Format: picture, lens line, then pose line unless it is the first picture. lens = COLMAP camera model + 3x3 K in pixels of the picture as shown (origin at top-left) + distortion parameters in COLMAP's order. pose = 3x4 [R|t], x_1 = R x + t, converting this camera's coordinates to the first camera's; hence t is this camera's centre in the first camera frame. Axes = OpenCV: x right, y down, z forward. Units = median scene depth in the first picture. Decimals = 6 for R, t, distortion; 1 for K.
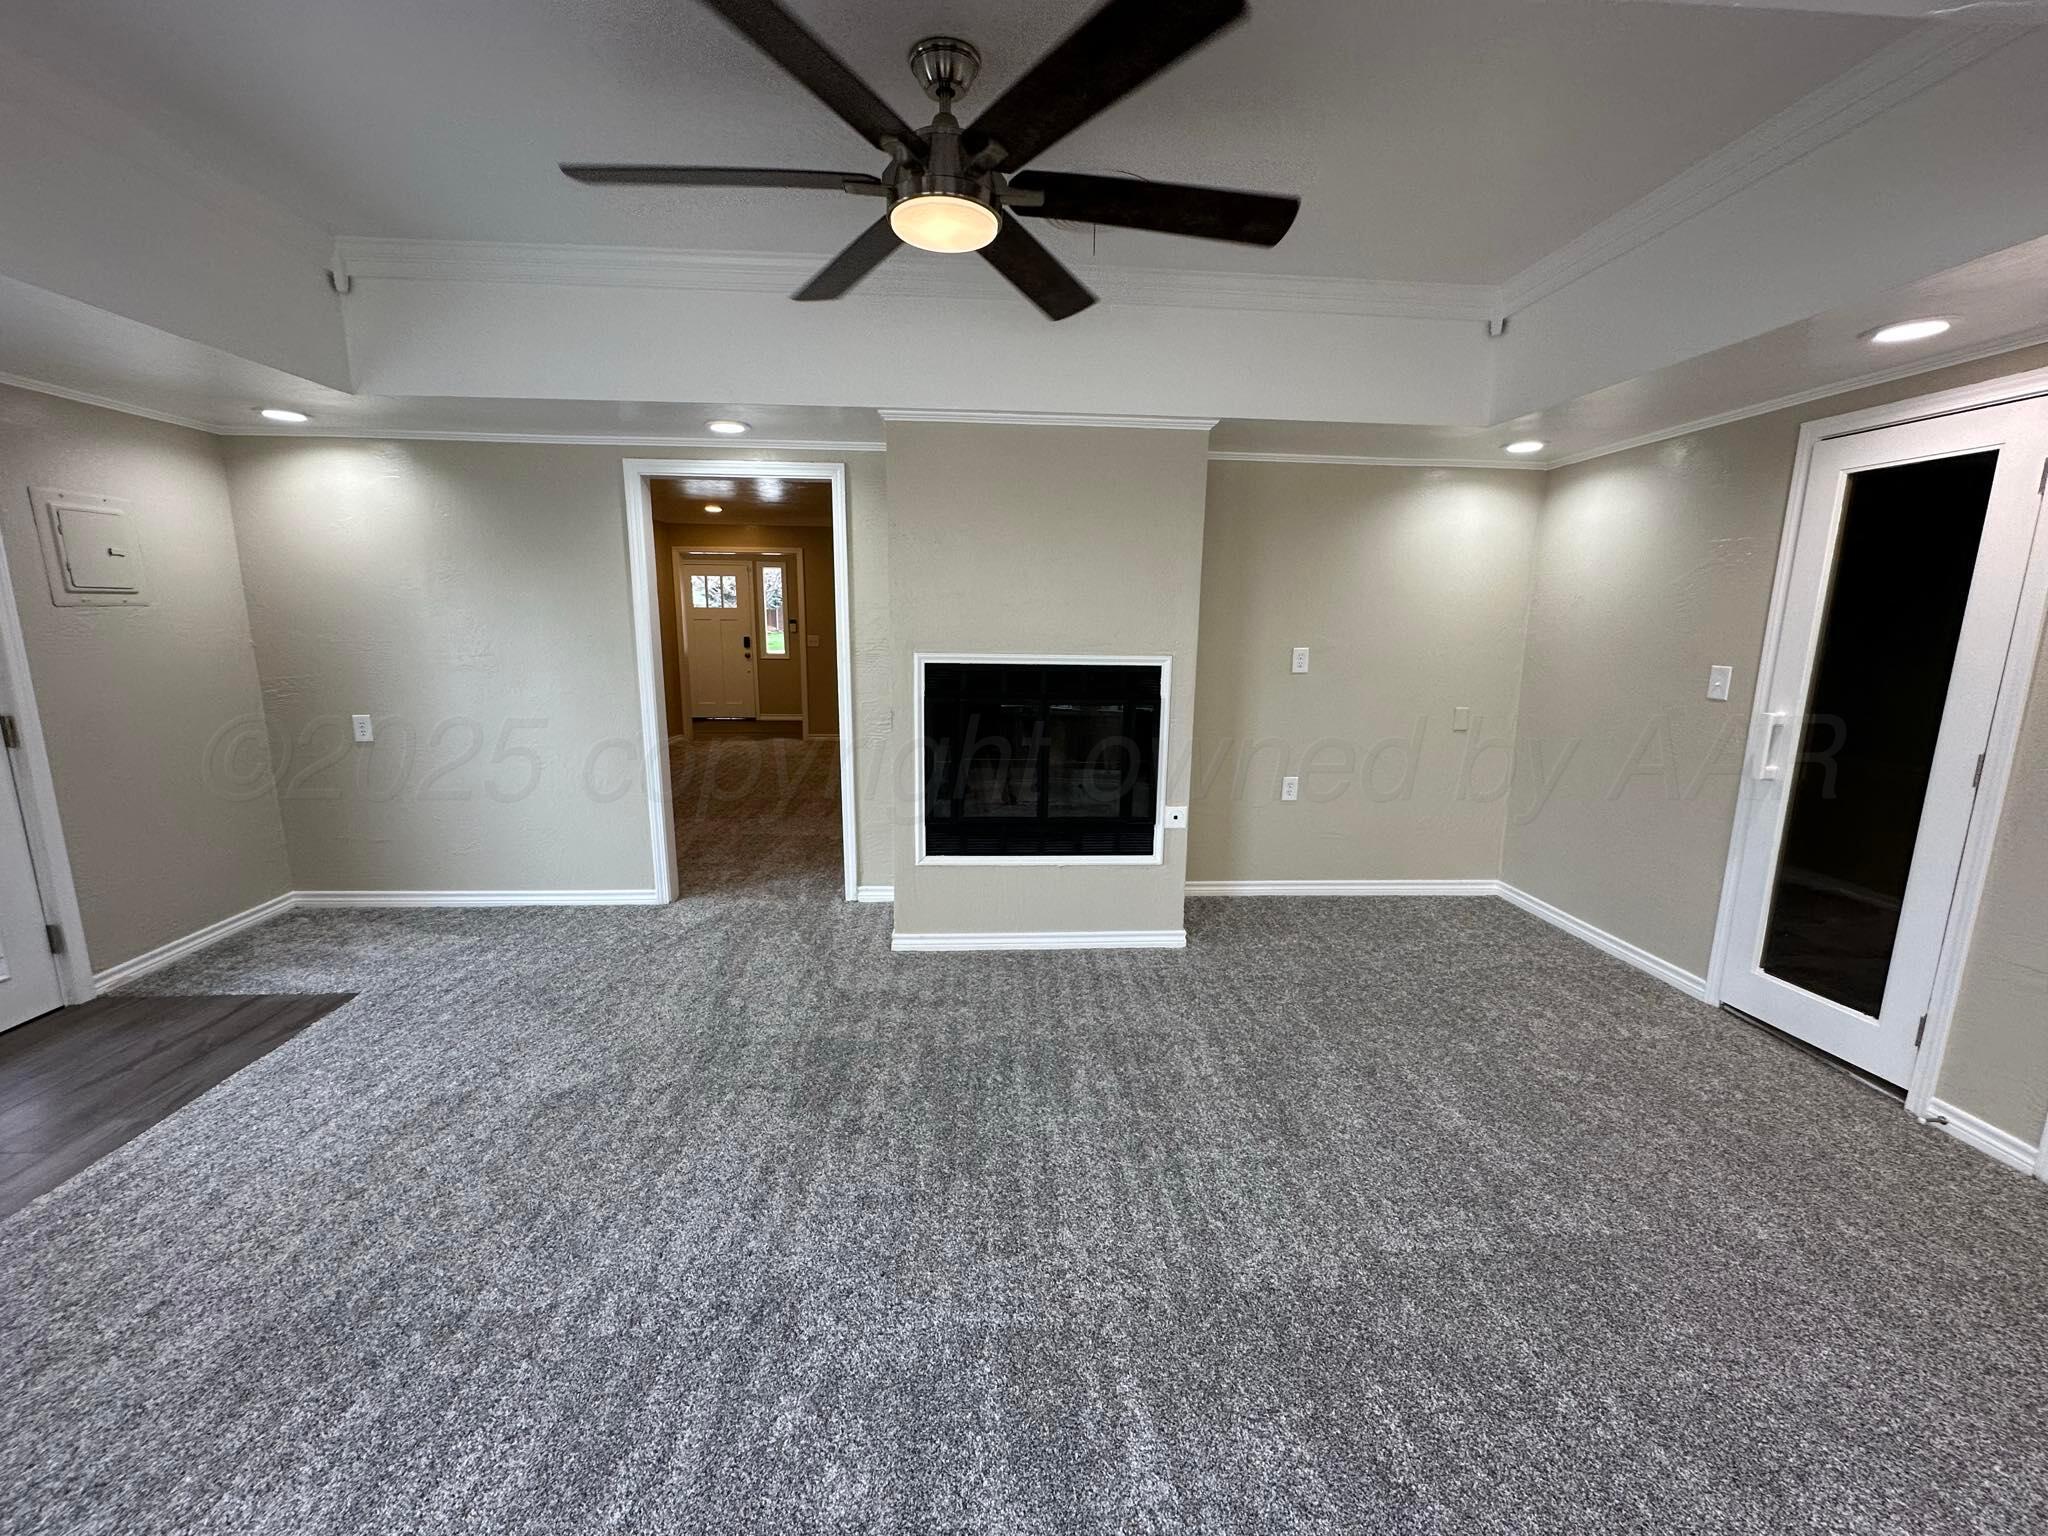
lens RADIAL K [[814.3, 0, 1030.8], [0, 814.3, 766.4], [0, 0, 1]] dist [0.001223, 0.000299]
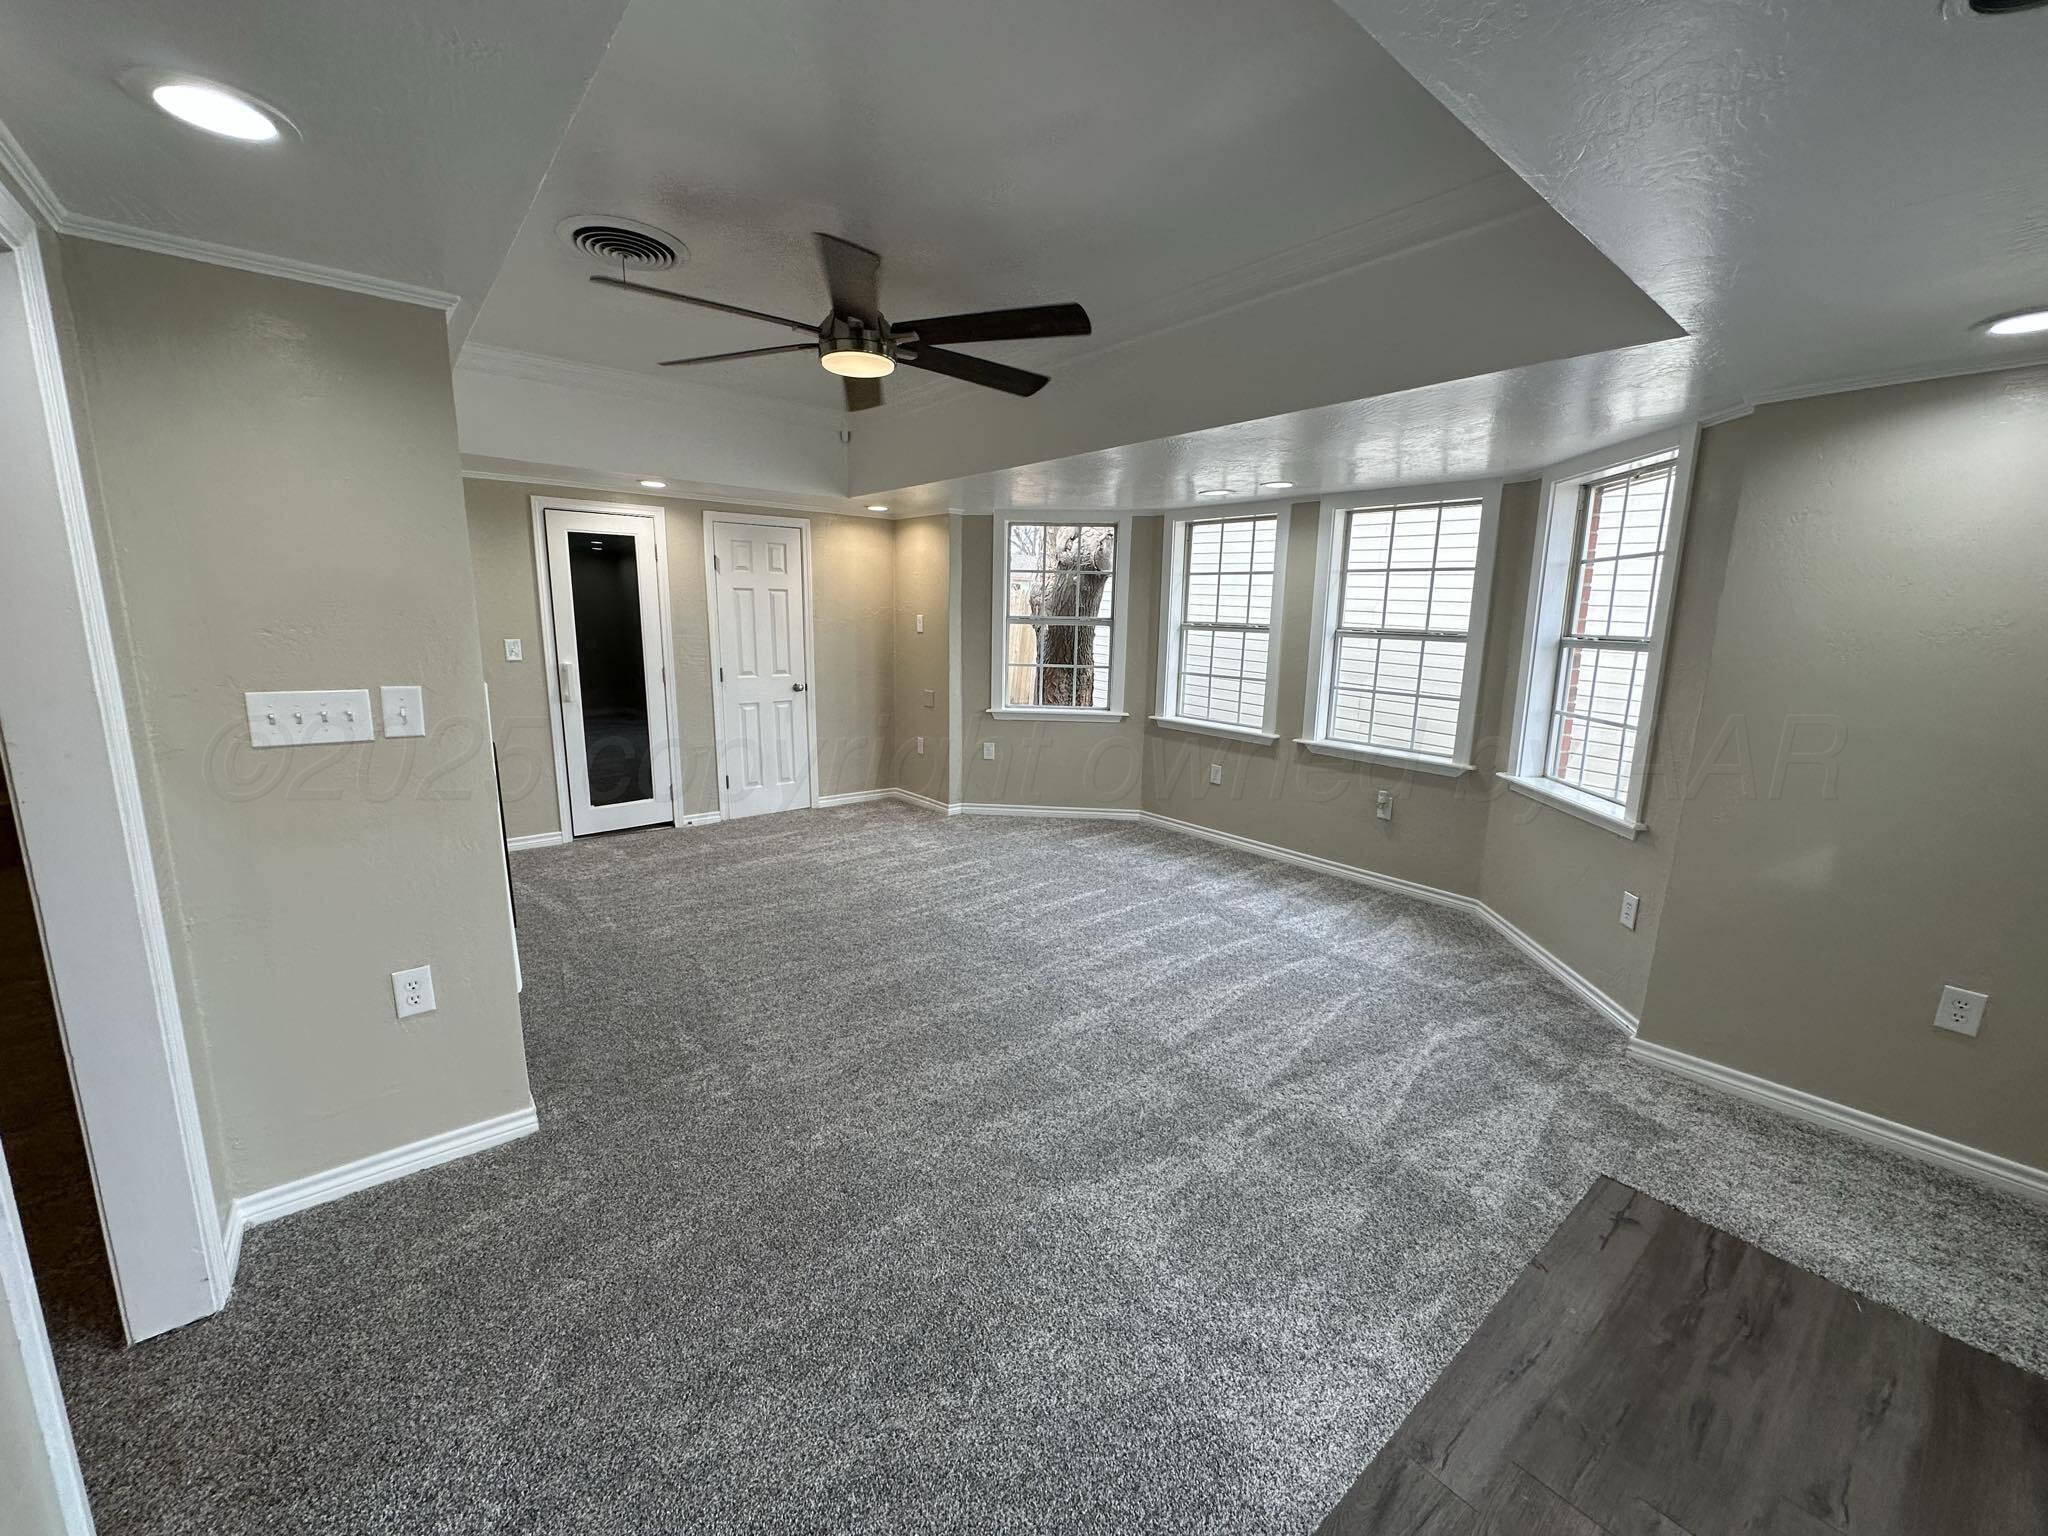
lens RADIAL K [[814.3, 0, 1030.8], [0, 814.3, 766.4], [0, 0, 1]] dist [0.001223, 0.000299]
pose [[-0.579447, -0.170459, 0.796985, -0.910431], [0.126287, 0.947294, 0.294424, -0.203401], [-0.805166, 0.271252, -0.527380, 0.974825]]
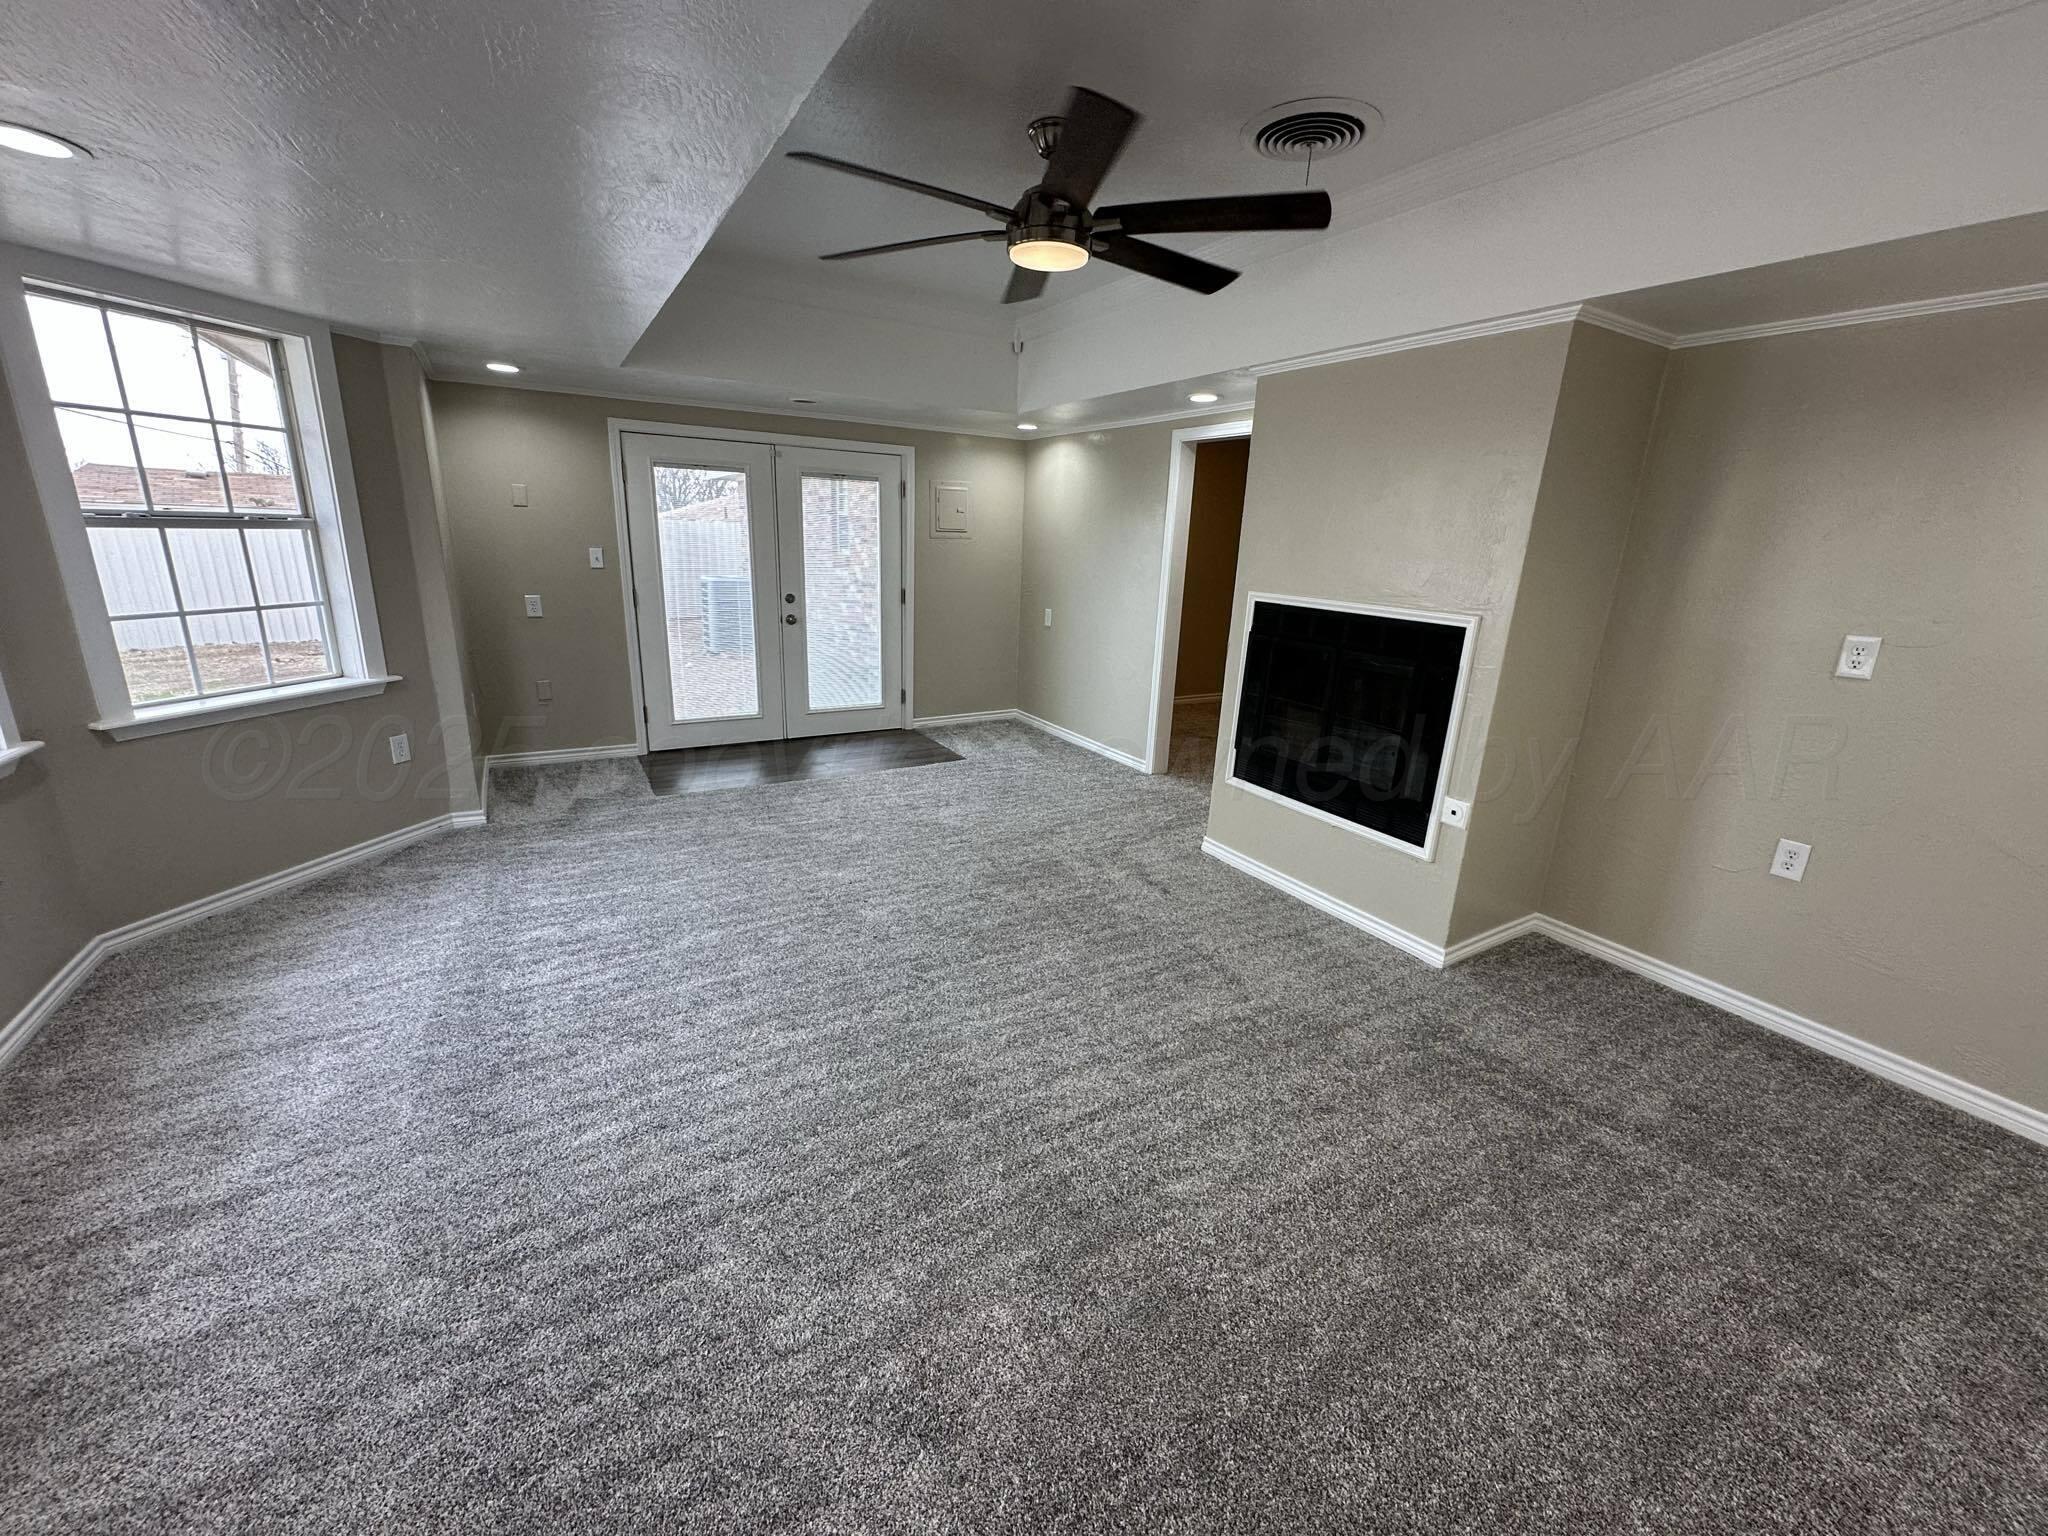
lens RADIAL K [[814.3, 0, 1030.8], [0, 814.3, 766.4], [0, 0, 1]] dist [0.001223, 0.000299]
pose [[0.460685, 0.250206, -0.851567, 0.703179], [-0.198456, 0.964190, 0.175935, -0.045015], [0.865092, 0.087948, 0.493843, 0.217256]]
